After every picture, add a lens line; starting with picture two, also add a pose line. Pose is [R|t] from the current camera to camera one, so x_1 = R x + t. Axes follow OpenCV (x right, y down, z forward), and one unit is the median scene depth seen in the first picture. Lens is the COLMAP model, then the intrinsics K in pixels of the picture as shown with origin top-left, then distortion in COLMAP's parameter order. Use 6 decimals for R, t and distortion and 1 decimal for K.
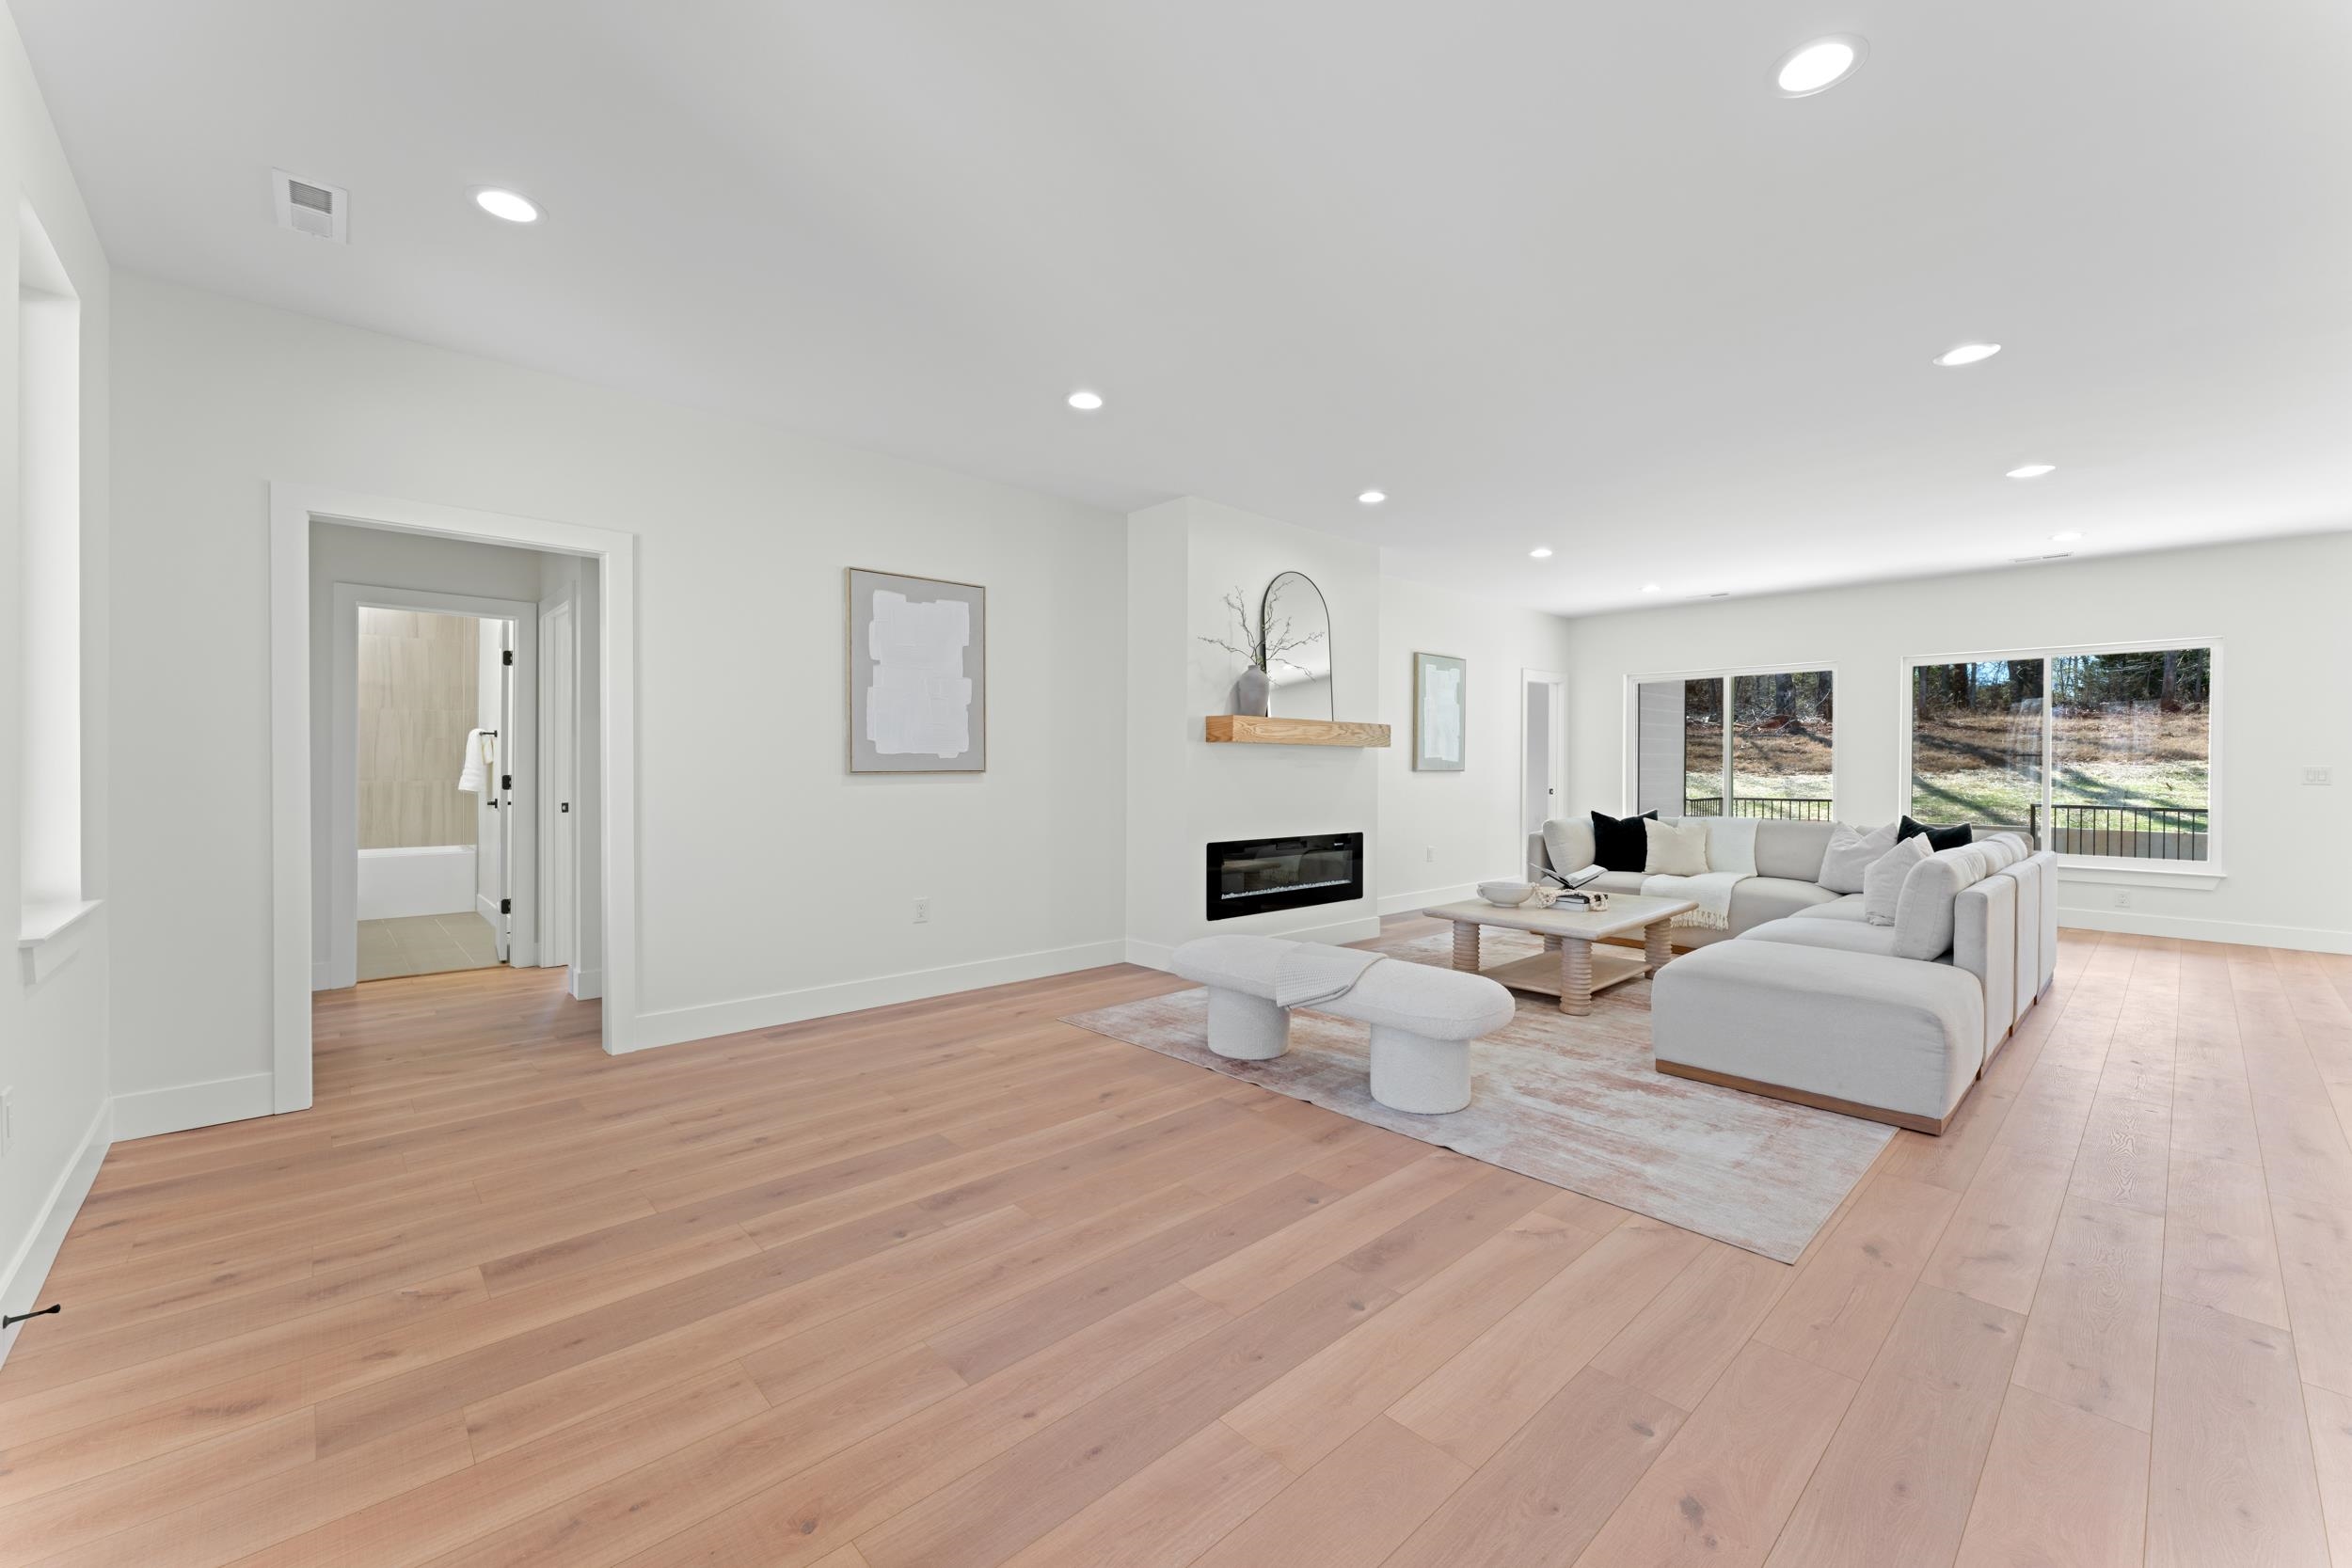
lens RADIAL K [[950.7, 0, 1160.9], [0, 950.7, 766.1], [0, 0, 1]] dist [-0.001684, -0.000018]
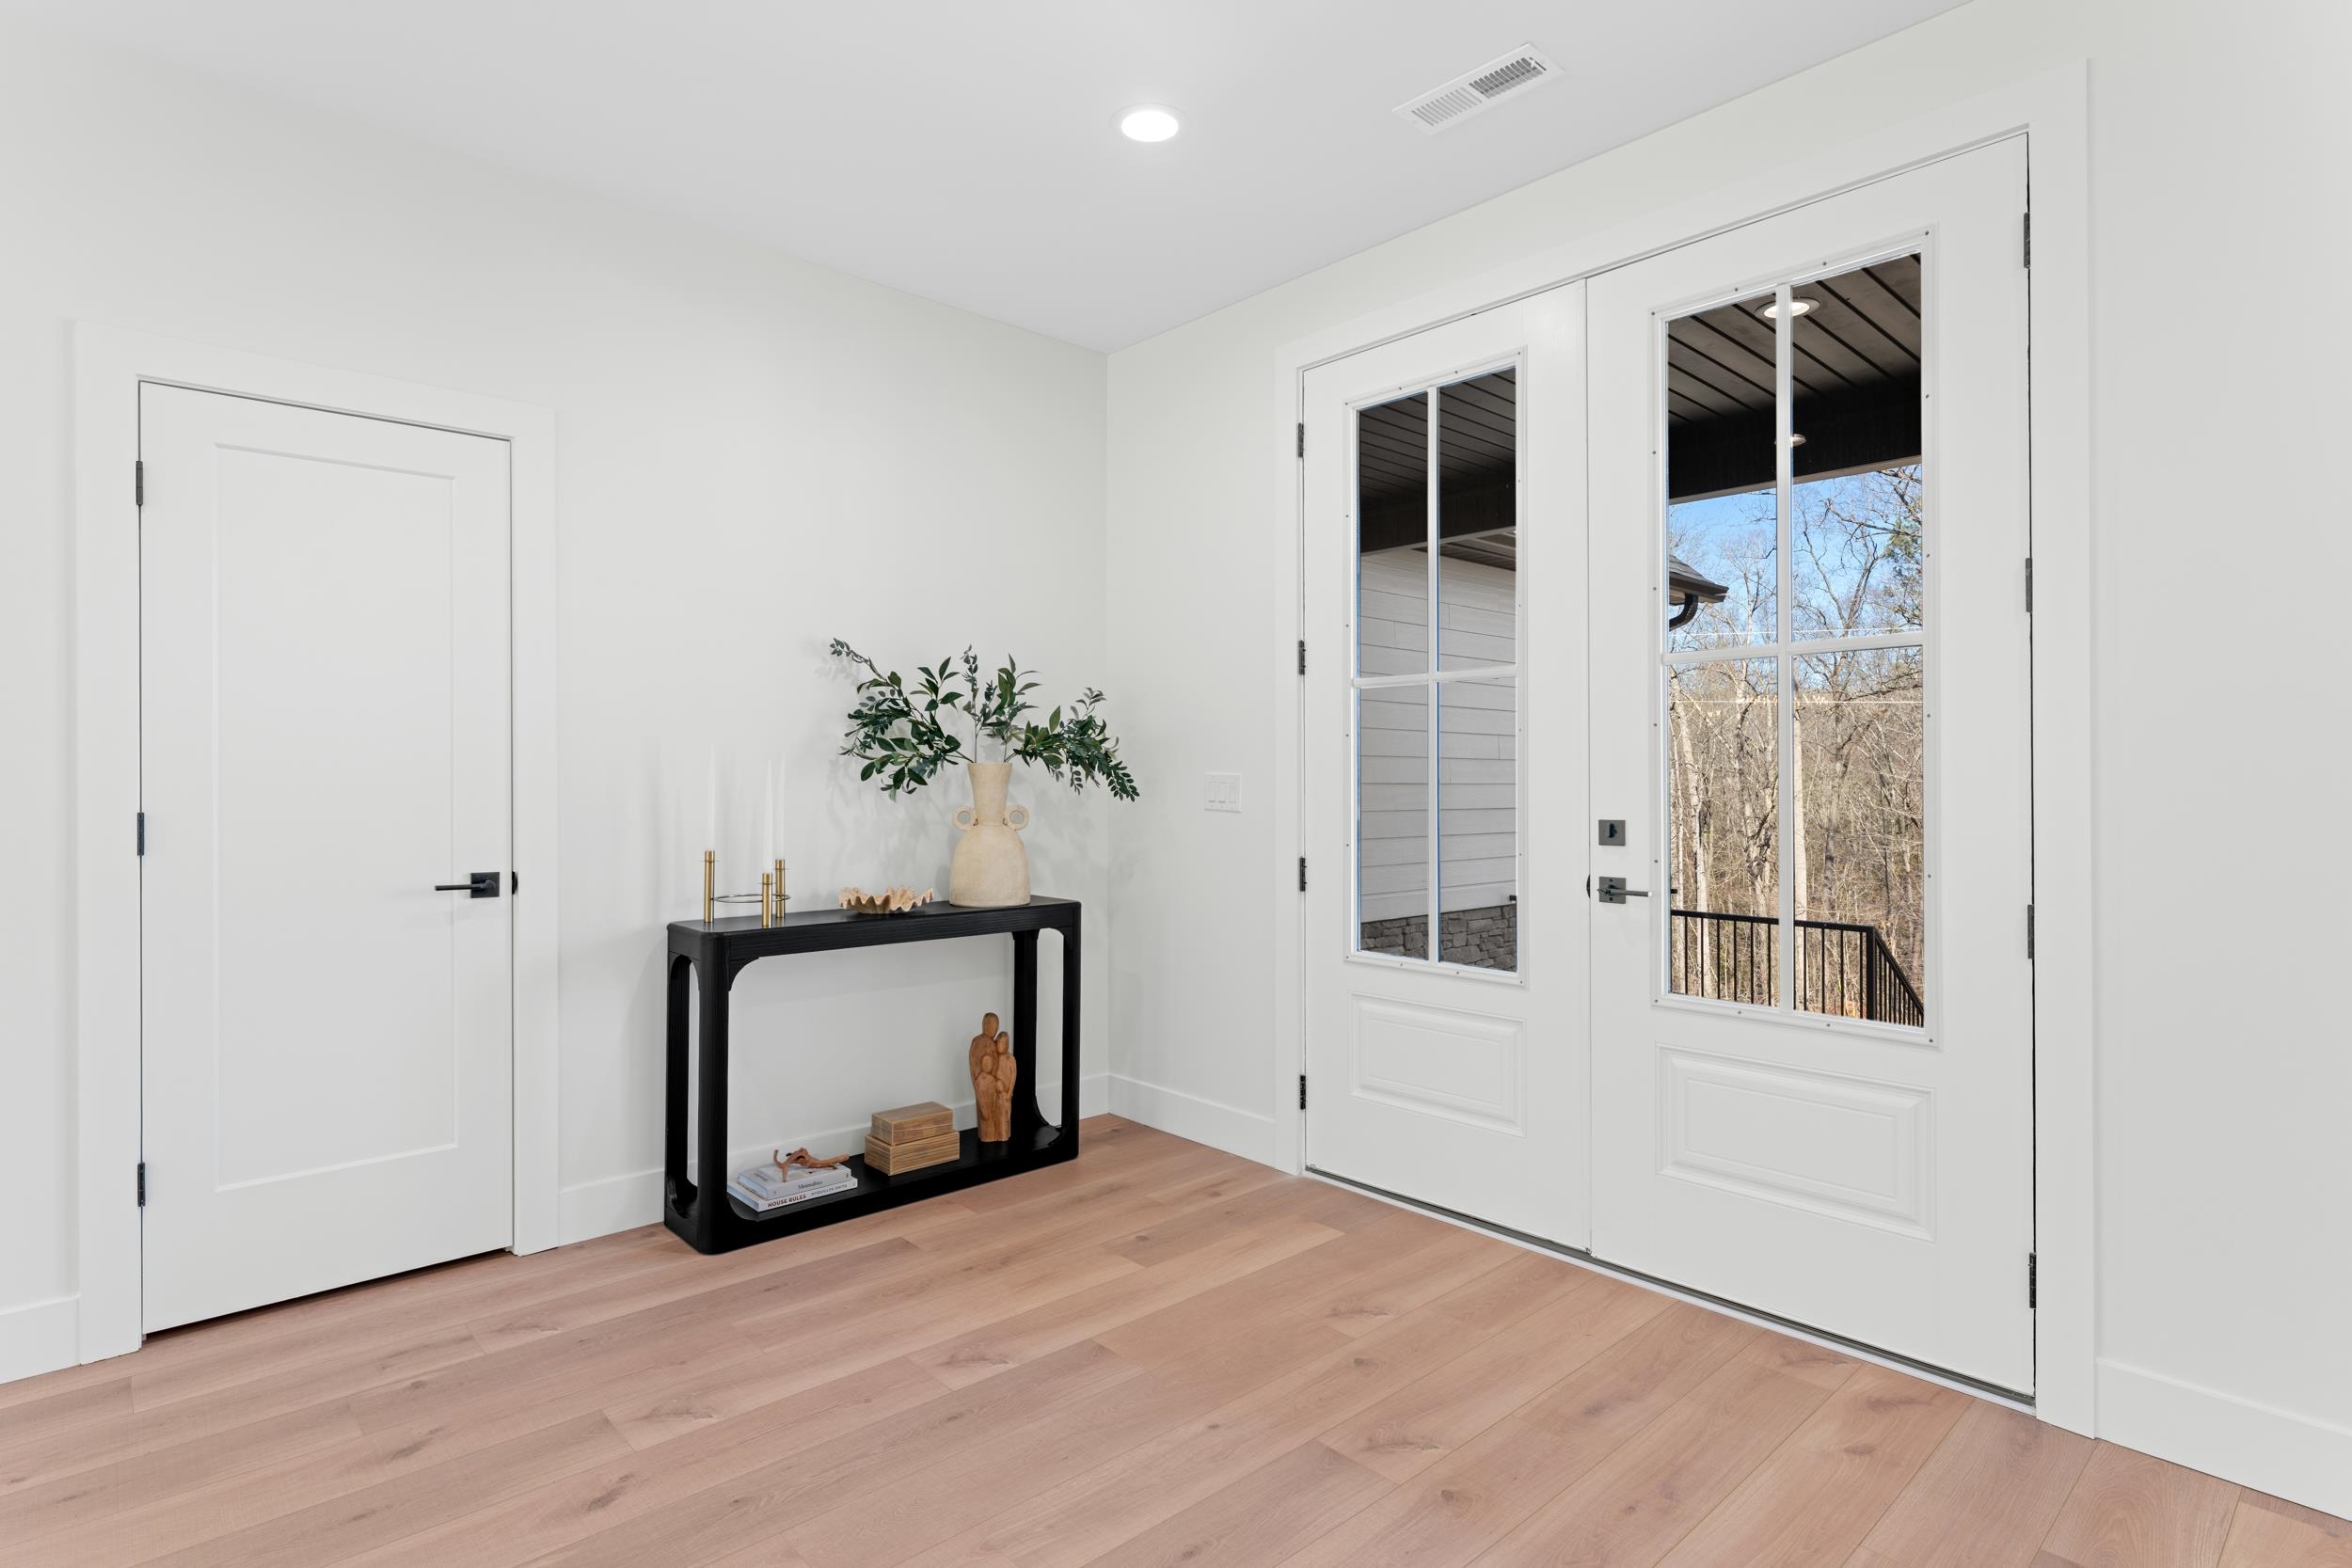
lens RADIAL K [[1156.4, 0, 1178.4], [0, 1156.4, 775.0], [0, 0, 1]] dist [0.002402, -0.002203]
pose [[-0.999666, -0.004833, -0.025378, -0.021791], [-0.004820, 0.999988, -0.000573, -0.005716], [0.025380, -0.000450, -0.999678, 1.658704]]
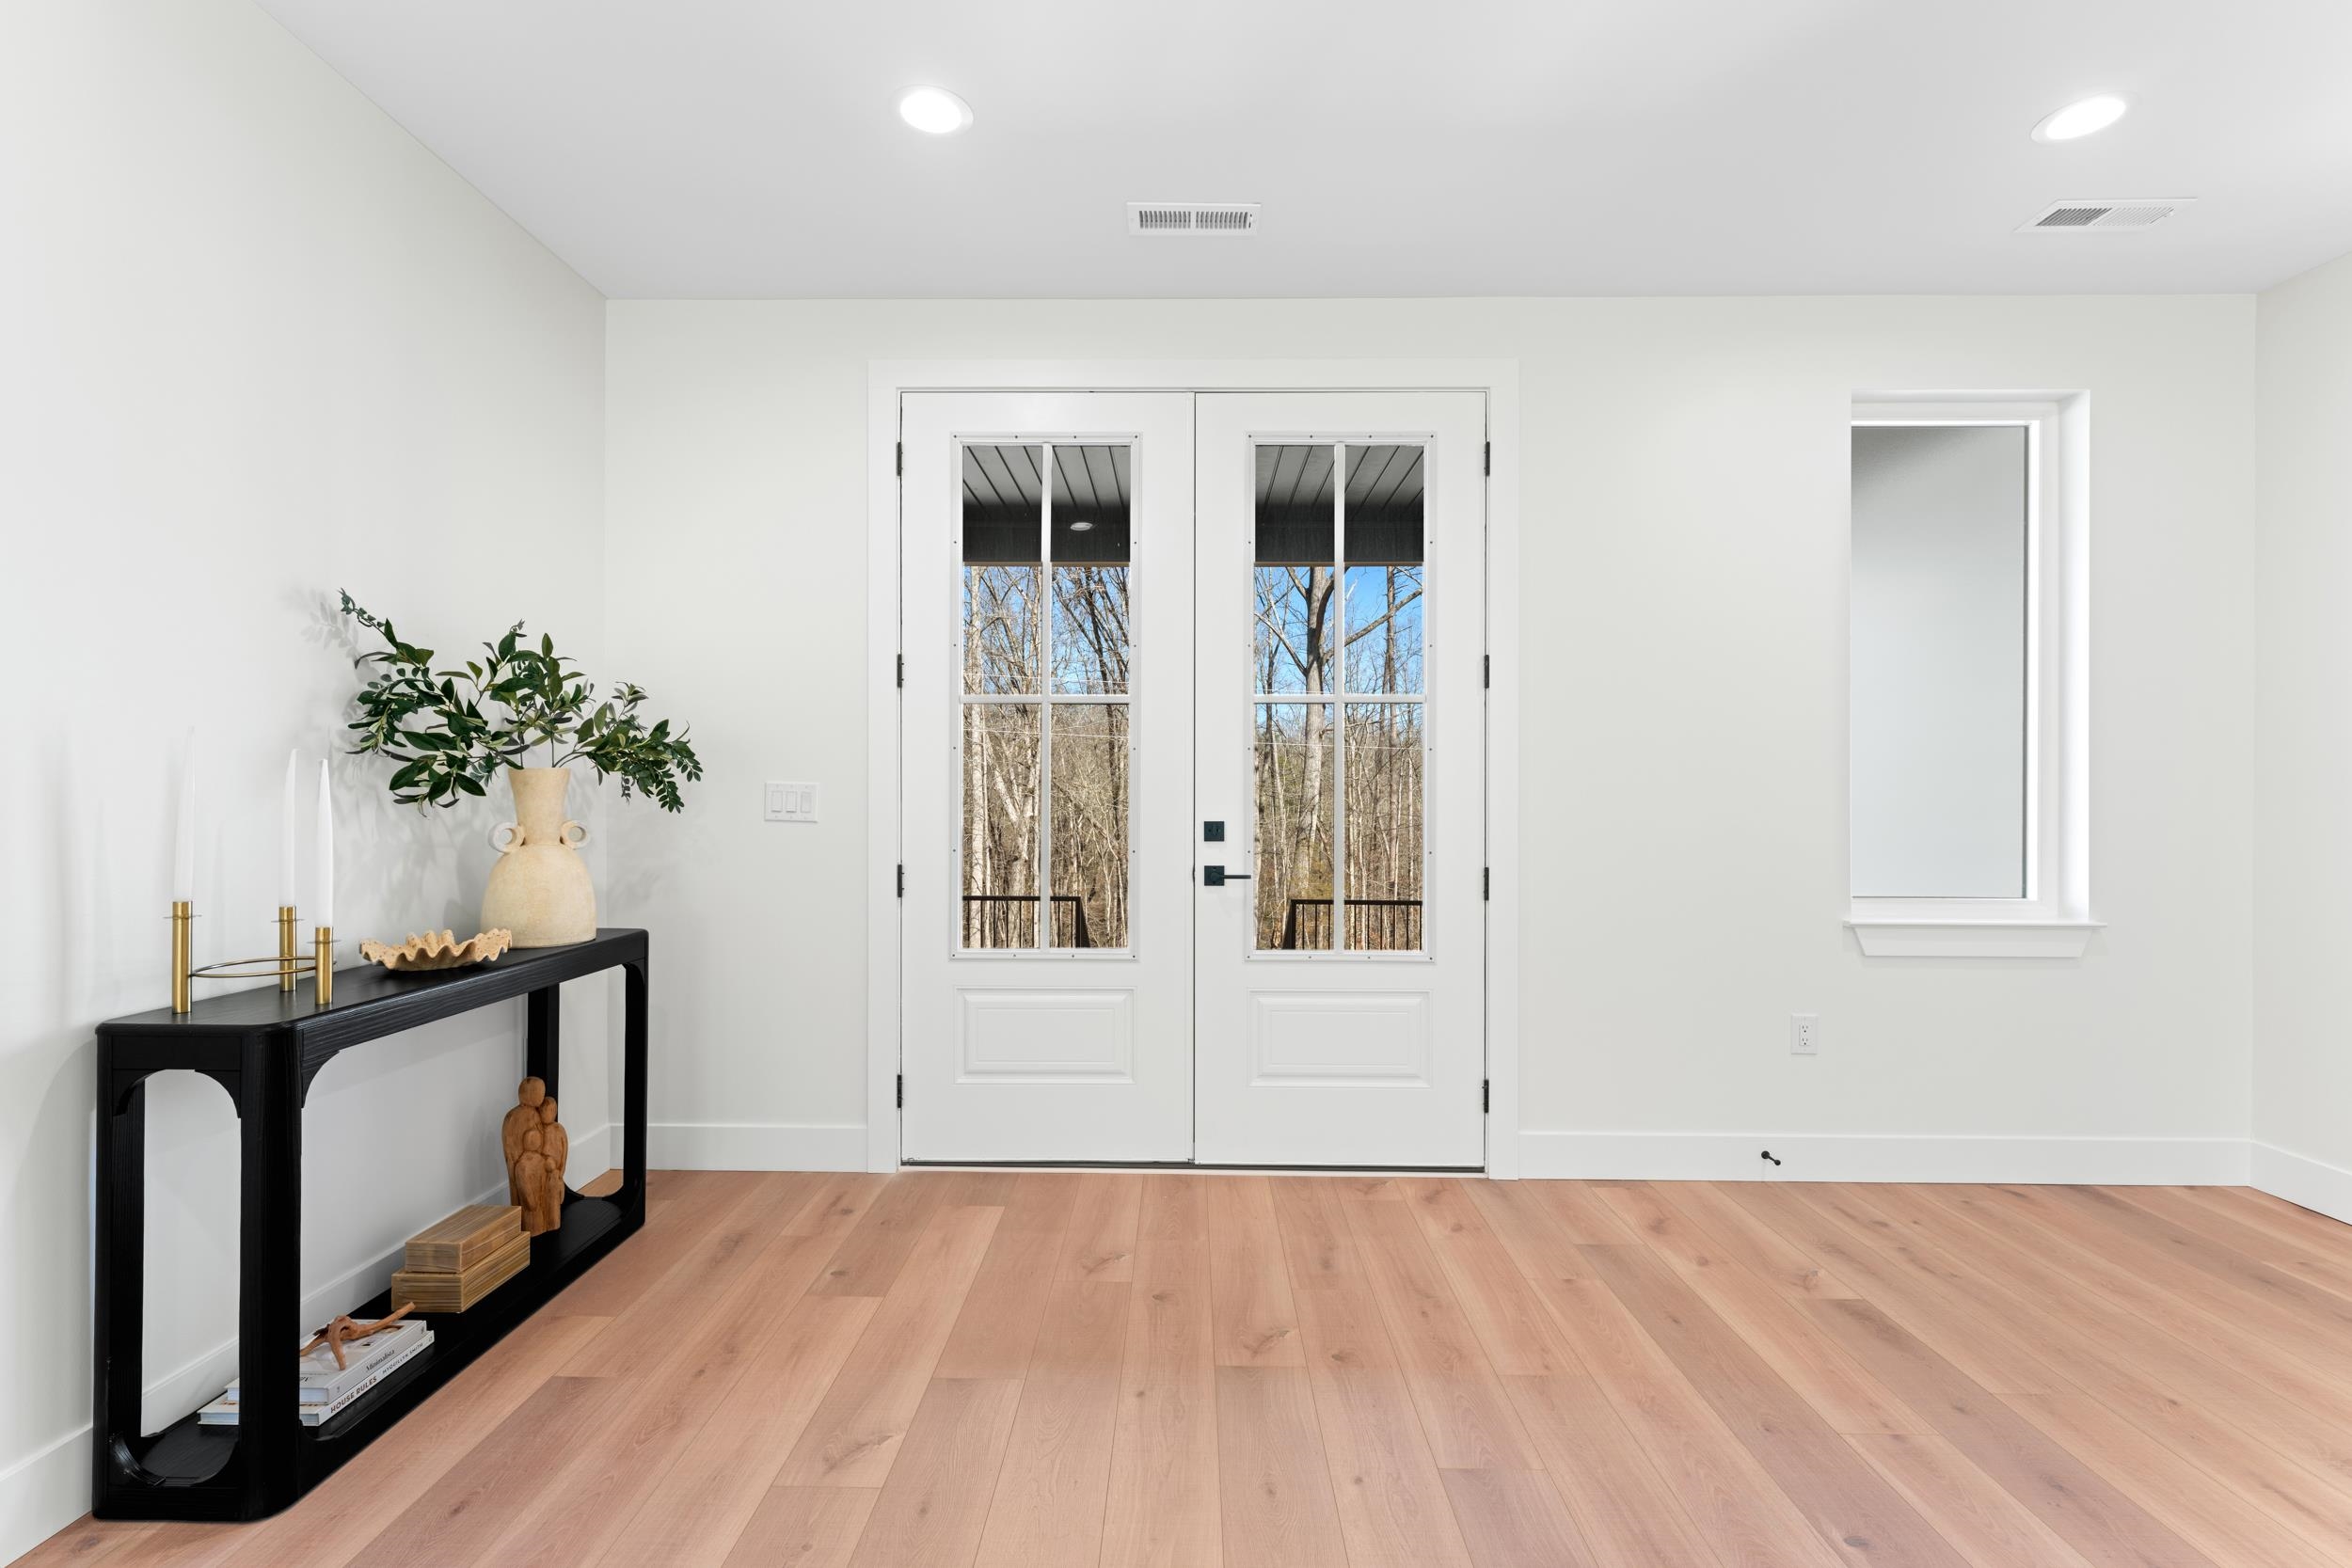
lens RADIAL K [[1012.3, 0, 1159.8], [0, 1012.3, 796.2], [0, 0, 1]] dist [0.001997, -0.000746]
pose [[-0.683683, -0.001414, -0.729778, 0.617080], [-0.007759, 0.999956, 0.005332, -0.001703], [0.729738, 0.009308, -0.683663, 1.294796]]
